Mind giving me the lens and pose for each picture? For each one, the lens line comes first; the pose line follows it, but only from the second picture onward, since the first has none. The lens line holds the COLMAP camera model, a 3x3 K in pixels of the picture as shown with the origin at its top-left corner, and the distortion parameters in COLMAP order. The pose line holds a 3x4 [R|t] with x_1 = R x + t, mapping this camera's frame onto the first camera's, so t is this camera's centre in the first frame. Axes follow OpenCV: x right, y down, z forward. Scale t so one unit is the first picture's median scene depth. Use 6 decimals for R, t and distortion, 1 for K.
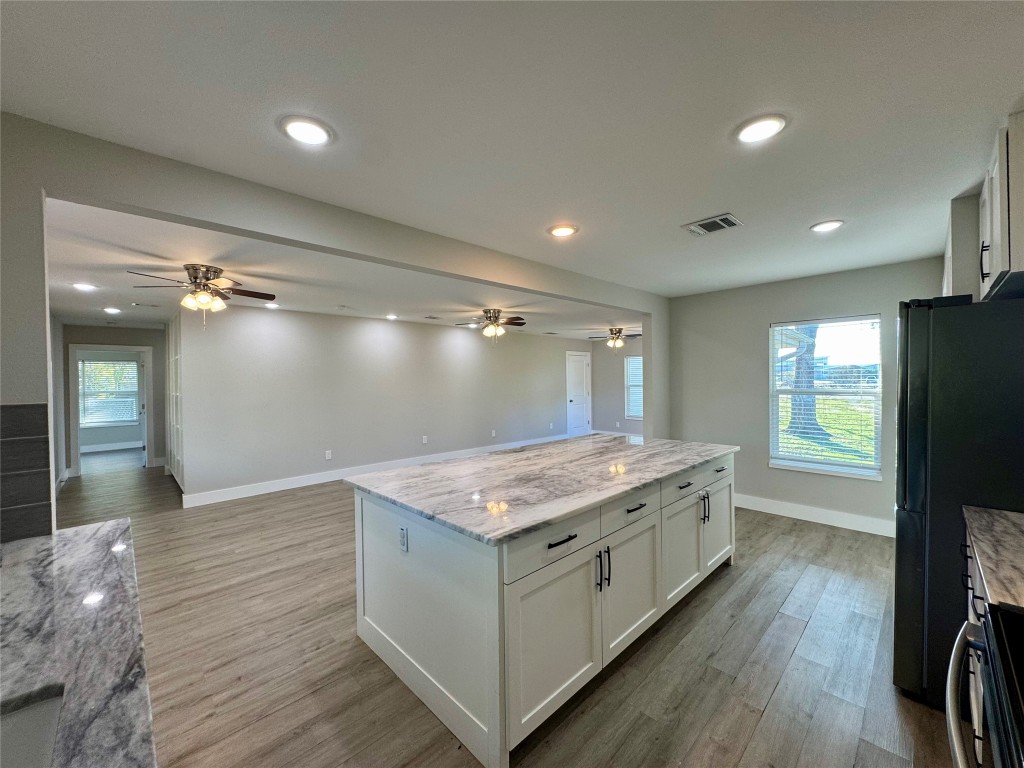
lens RADIAL K [[407.1, 0, 510.7], [0, 407.1, 384.3], [0, 0, 1]] dist [-0.002172, -0.000072]
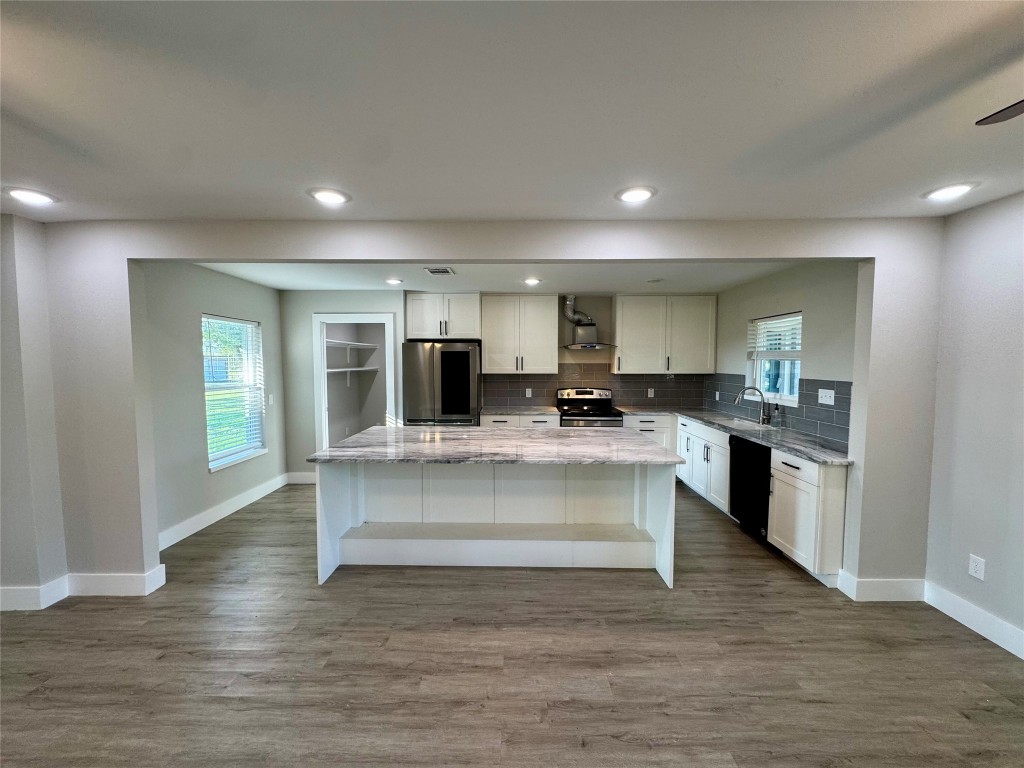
lens RADIAL K [[407.1, 0, 515.5], [0, 407.1, 382.4], [0, 0, 1]] dist [-0.002172, -0.000072]
pose [[-0.715668, -0.022847, 0.698067, -0.417434], [0.019598, 0.998414, 0.052769, -0.025663], [-0.698166, 0.051446, -0.714085, 1.033465]]
